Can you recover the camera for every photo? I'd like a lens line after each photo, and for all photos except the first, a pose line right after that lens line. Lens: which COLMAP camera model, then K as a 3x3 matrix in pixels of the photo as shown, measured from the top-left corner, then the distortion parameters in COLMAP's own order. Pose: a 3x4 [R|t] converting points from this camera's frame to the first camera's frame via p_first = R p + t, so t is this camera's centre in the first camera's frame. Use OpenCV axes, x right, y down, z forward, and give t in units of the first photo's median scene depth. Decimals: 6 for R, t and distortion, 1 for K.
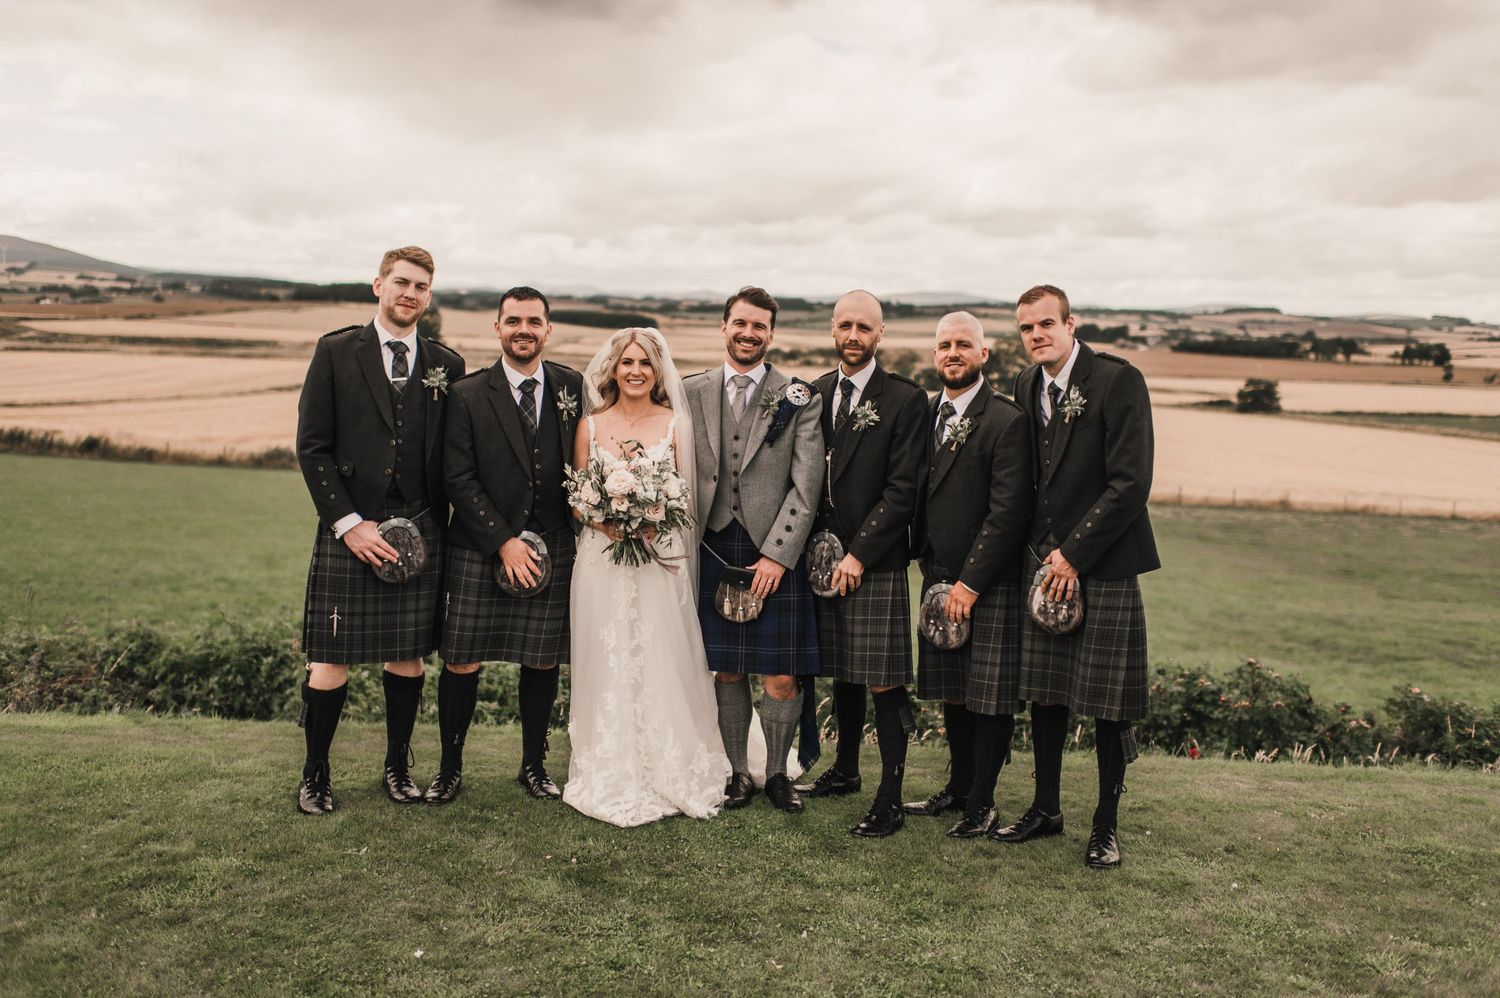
lens RADIAL K [[1477.3, 0, 756.3], [0, 1477.3, 497.1], [0, 0, 1]] dist [-0.010601, 0.008749]
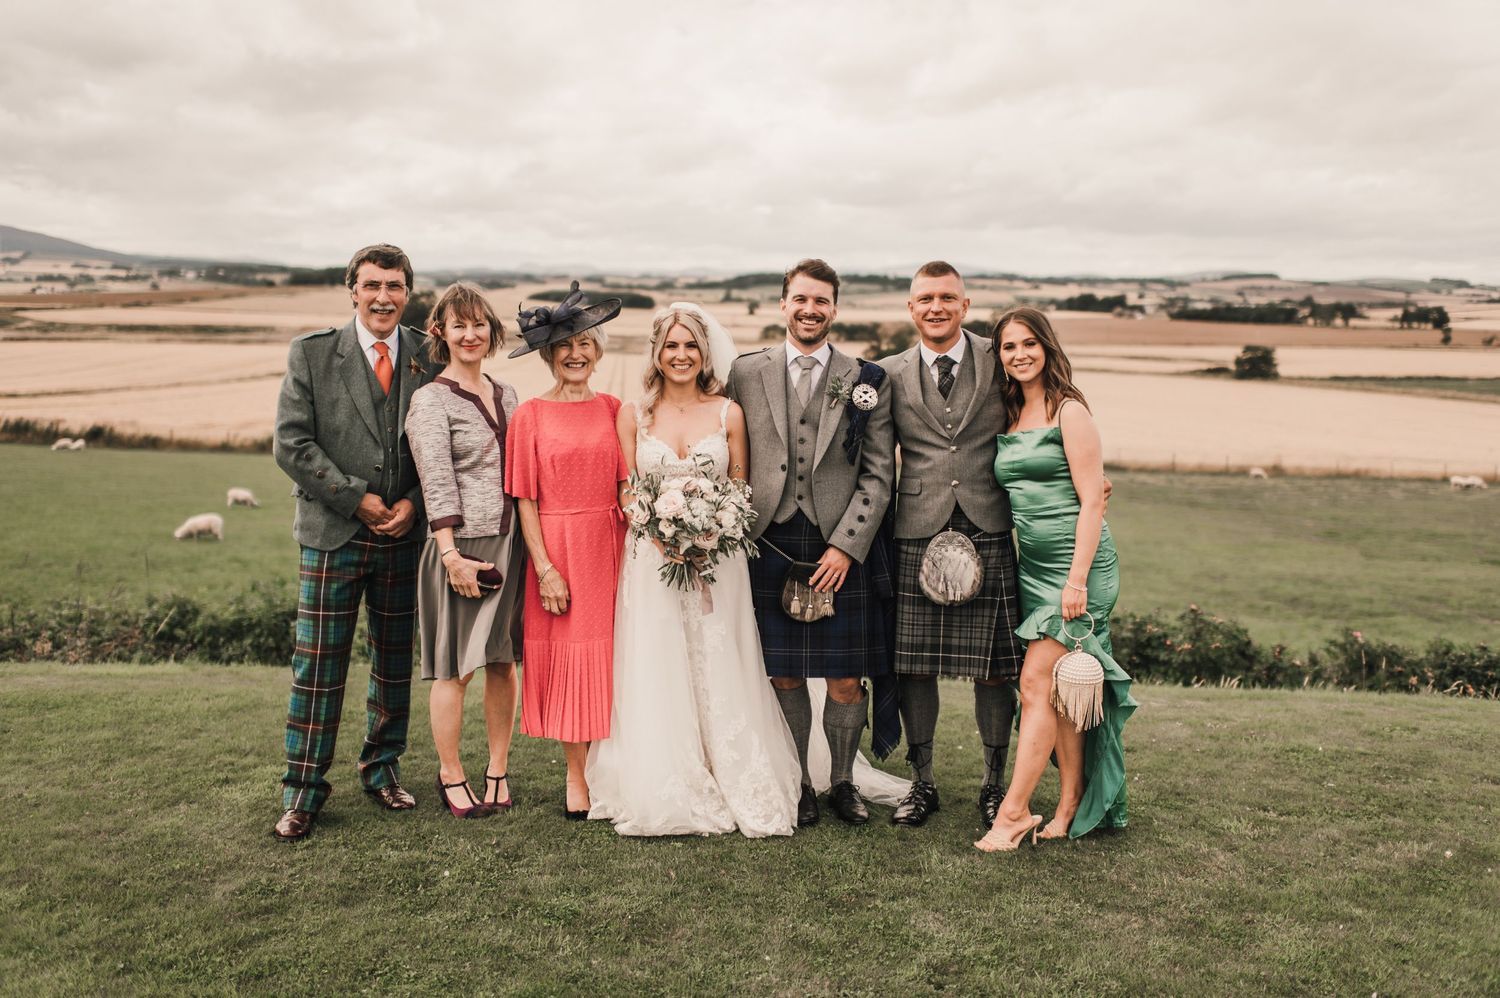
lens RADIAL K [[1478.0, 0, 757.6], [0, 1478.0, 497.6], [0, 0, 1]] dist [-0.012301, 0.014252]
pose [[0.999817, -0.019124, -0.000060, 0.004897], [0.019123, 0.999682, 0.016413, 0.002039], [-0.000254, -0.016411, 0.999865, -0.033403]]
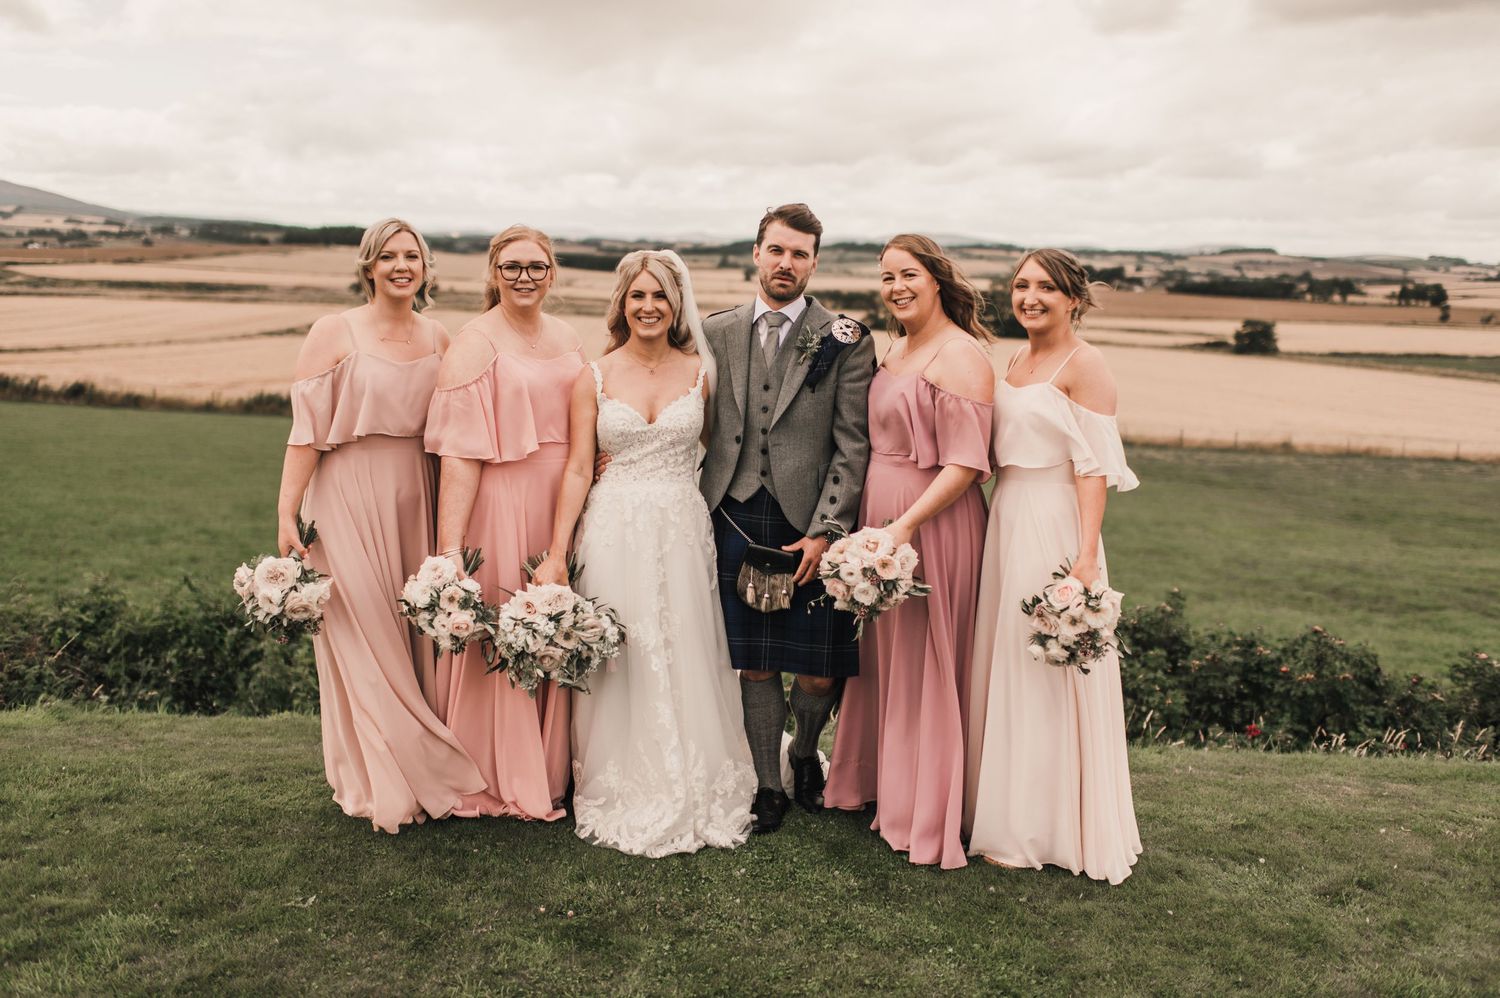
lens RADIAL K [[1477.3, 0, 756.3], [0, 1477.3, 497.1], [0, 0, 1]] dist [-0.010601, 0.008749]
pose [[0.999987, -0.003651, 0.003602, -0.004068], [0.003510, 0.999258, 0.038358, -0.001891], [-0.003740, -0.038345, 0.999258, 0.033806]]
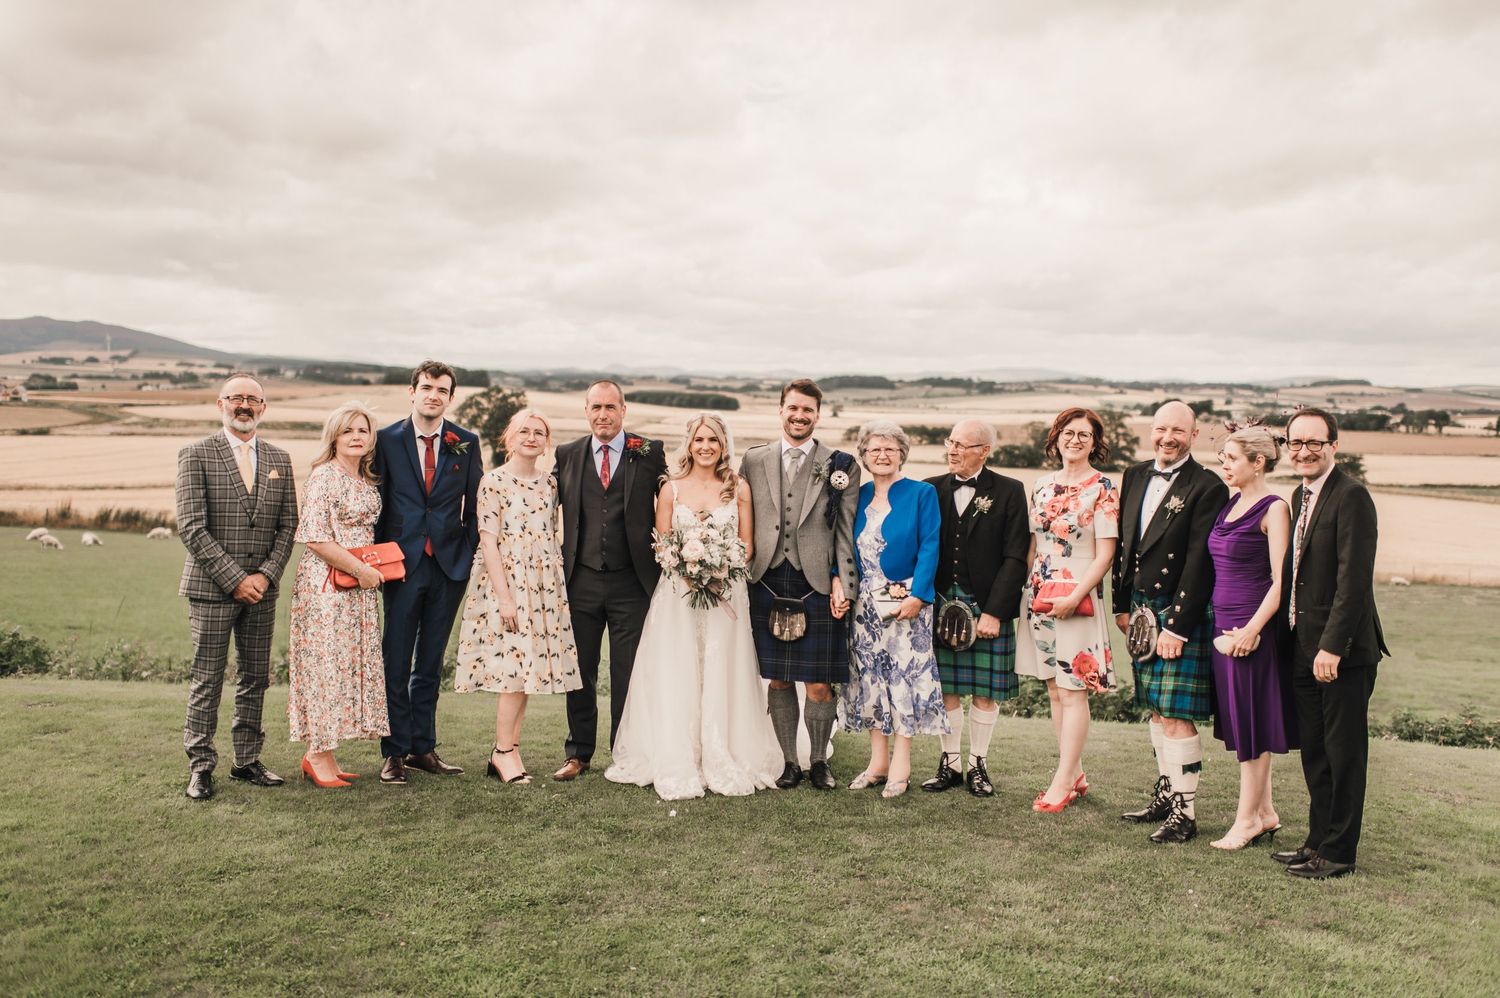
lens RADIAL K [[1478.0, 0, 757.6], [0, 1478.0, 497.6], [0, 0, 1]] dist [-0.012301, 0.014252]
pose [[0.998479, -0.007300, -0.054657, 0.018384], [0.004420, 0.998605, -0.052624, 0.009489], [0.054965, 0.052303, 0.997118, -0.101202]]
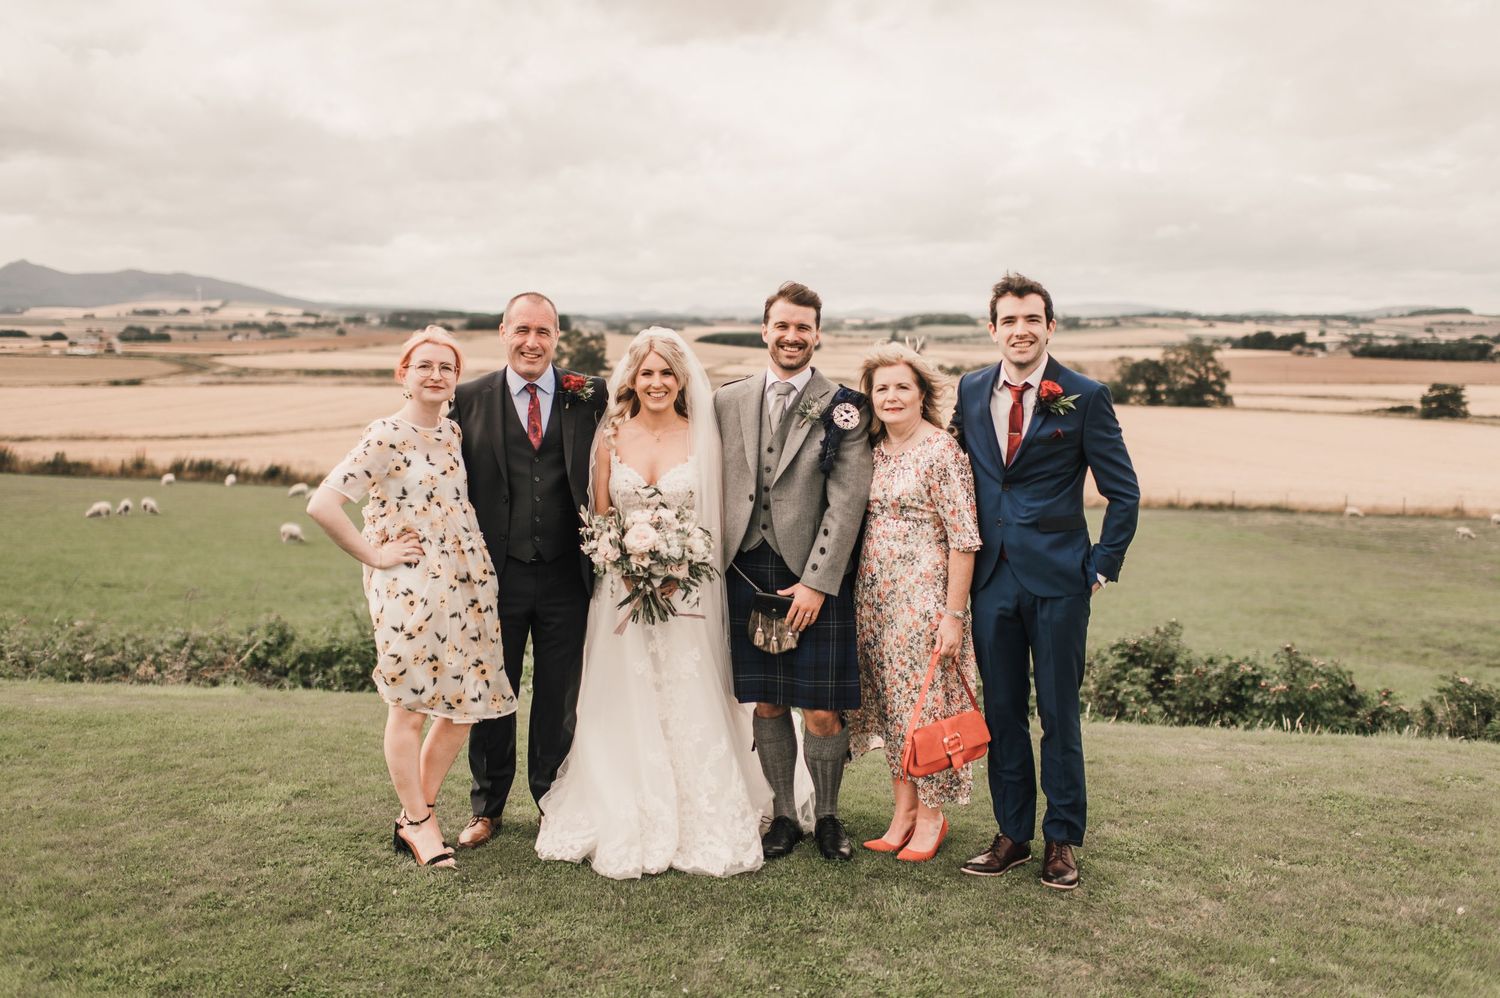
lens RADIAL K [[1478.0, 0, 757.6], [0, 1478.0, 497.6], [0, 0, 1]] dist [-0.012301, 0.014252]
pose [[0.993660, -0.015910, -0.111294, 0.027589], [0.014545, 0.999809, -0.013070, 0.004228], [0.111481, 0.011369, 0.993702, -0.029783]]
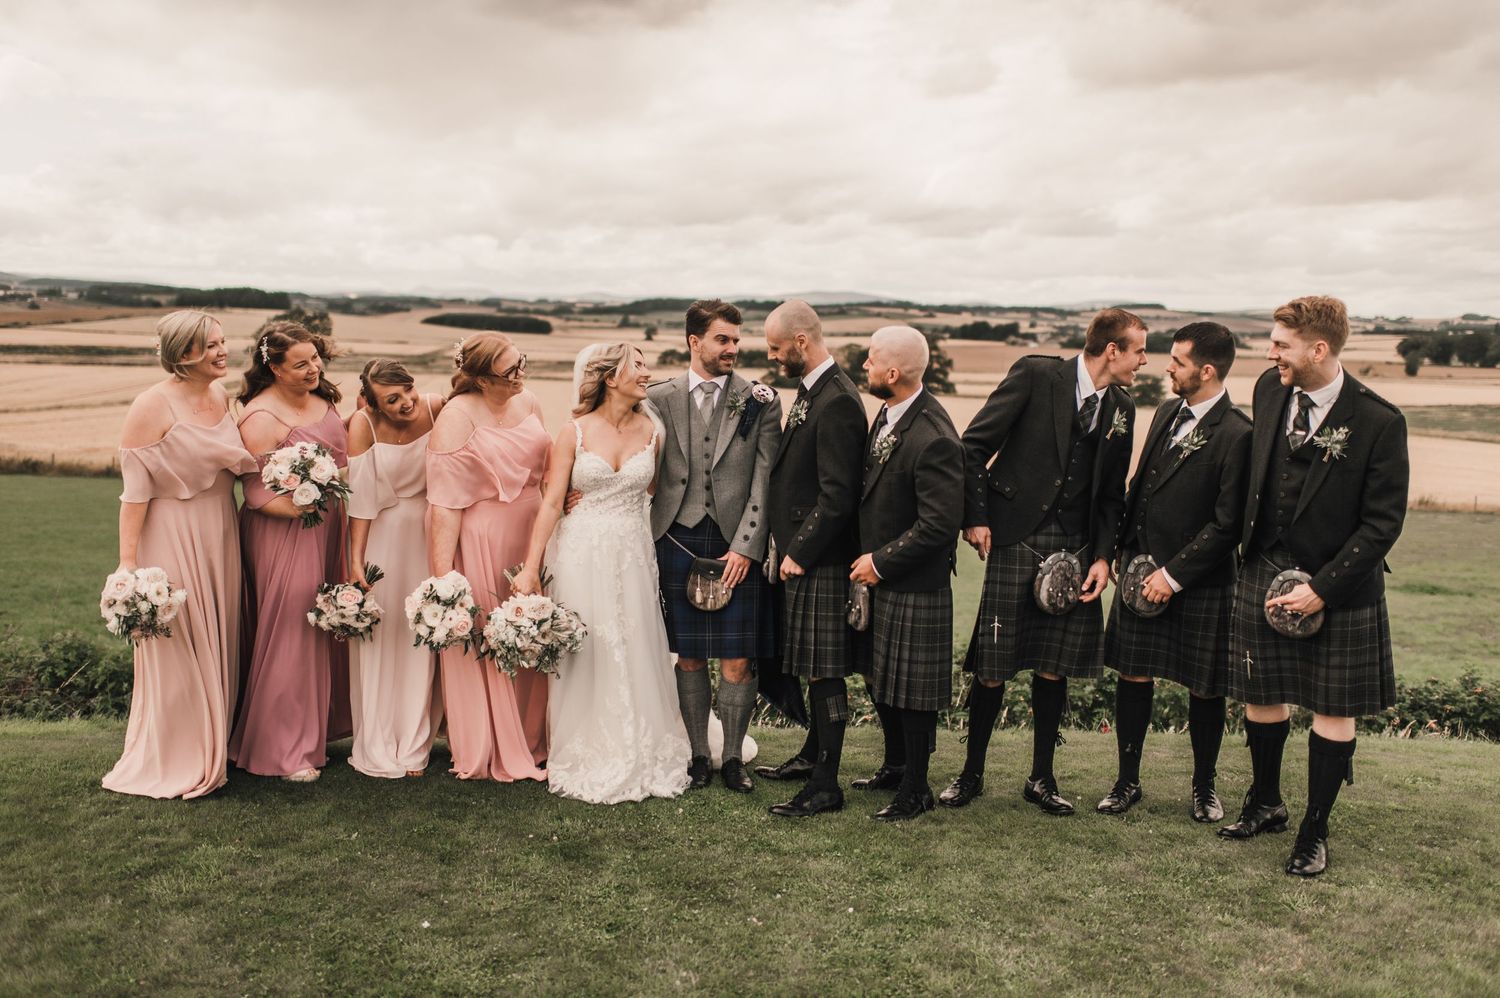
lens RADIAL K [[1477.3, 0, 756.3], [0, 1477.3, 497.1], [0, 0, 1]] dist [-0.010601, 0.008749]
pose [[0.997441, -0.018698, 0.069008, -0.007925], [0.018736, 0.999824, 0.000107, 0.000340], [-0.068998, 0.001187, 0.997616, -0.012594]]
